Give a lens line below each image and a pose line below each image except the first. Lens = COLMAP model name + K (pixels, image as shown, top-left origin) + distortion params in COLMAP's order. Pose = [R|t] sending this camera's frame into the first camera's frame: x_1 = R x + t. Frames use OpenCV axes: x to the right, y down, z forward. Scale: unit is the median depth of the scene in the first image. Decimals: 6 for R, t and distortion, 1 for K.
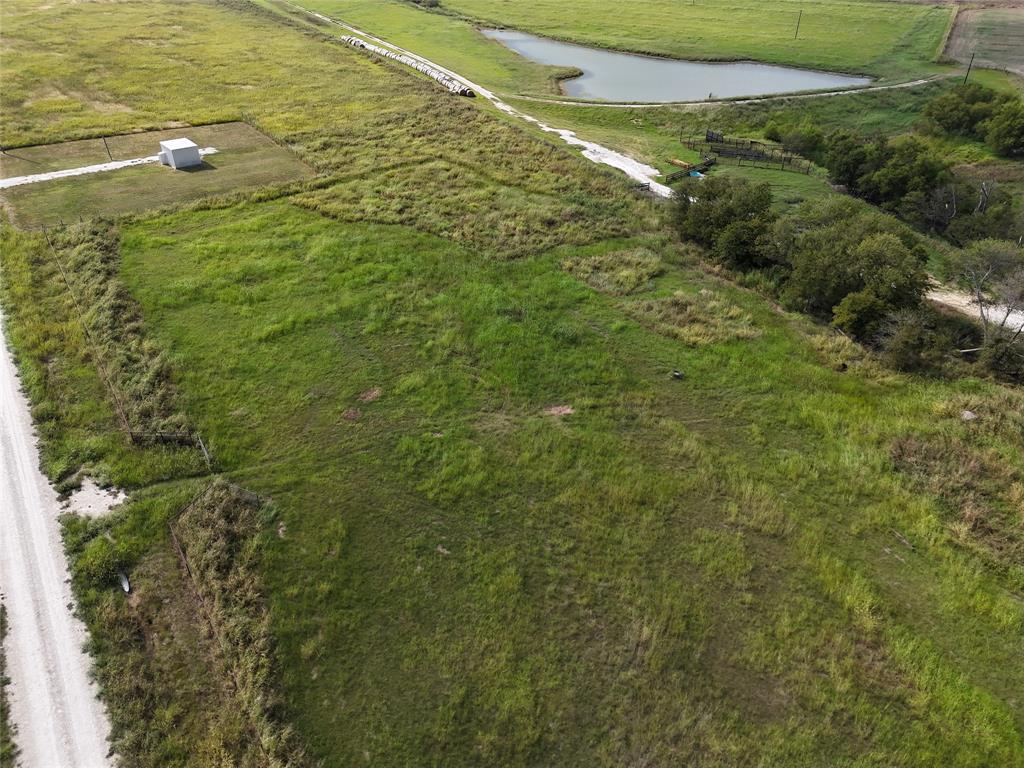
lens RADIAL K [[715.3, 0, 511.0], [0, 715.3, 383.7], [0, 0, 1]] dist [0.035755, -0.011227]
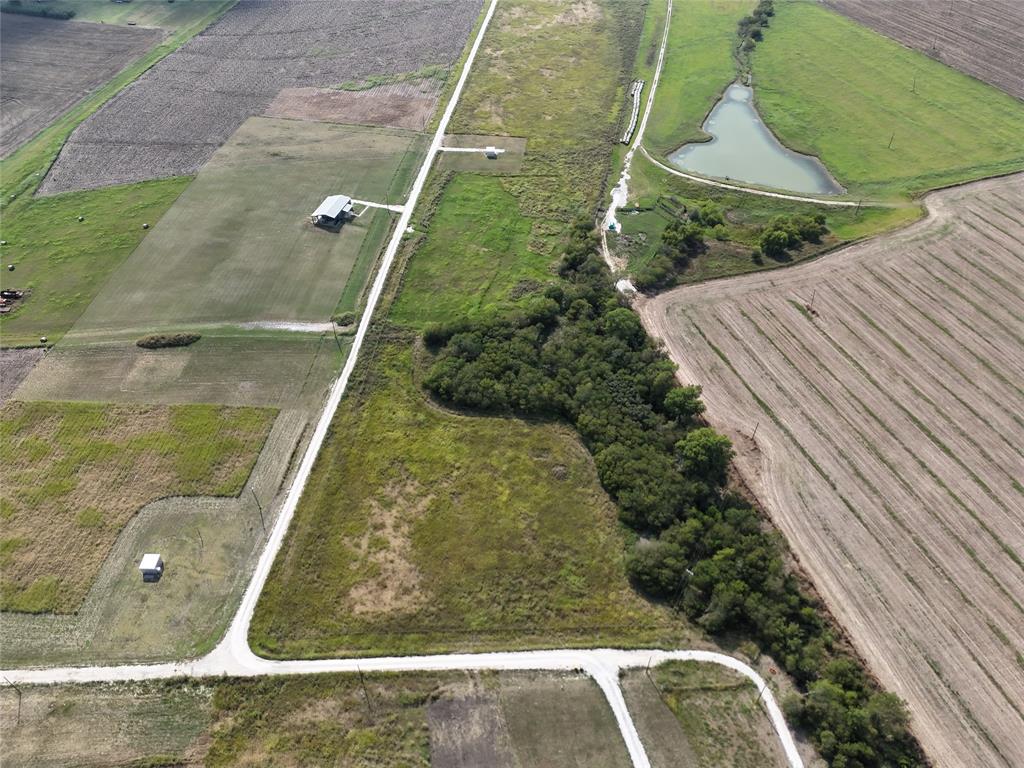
lens RADIAL K [[715.3, 0, 512.1], [0, 715.3, 380.2], [0, 0, 1]] dist [0.035755, -0.011227]
pose [[0.741662, 0.459077, -0.489066, 1.843180], [-0.372157, 0.888218, 0.269384, -0.337243], [0.558066, -0.017782, 0.829606, -1.832003]]
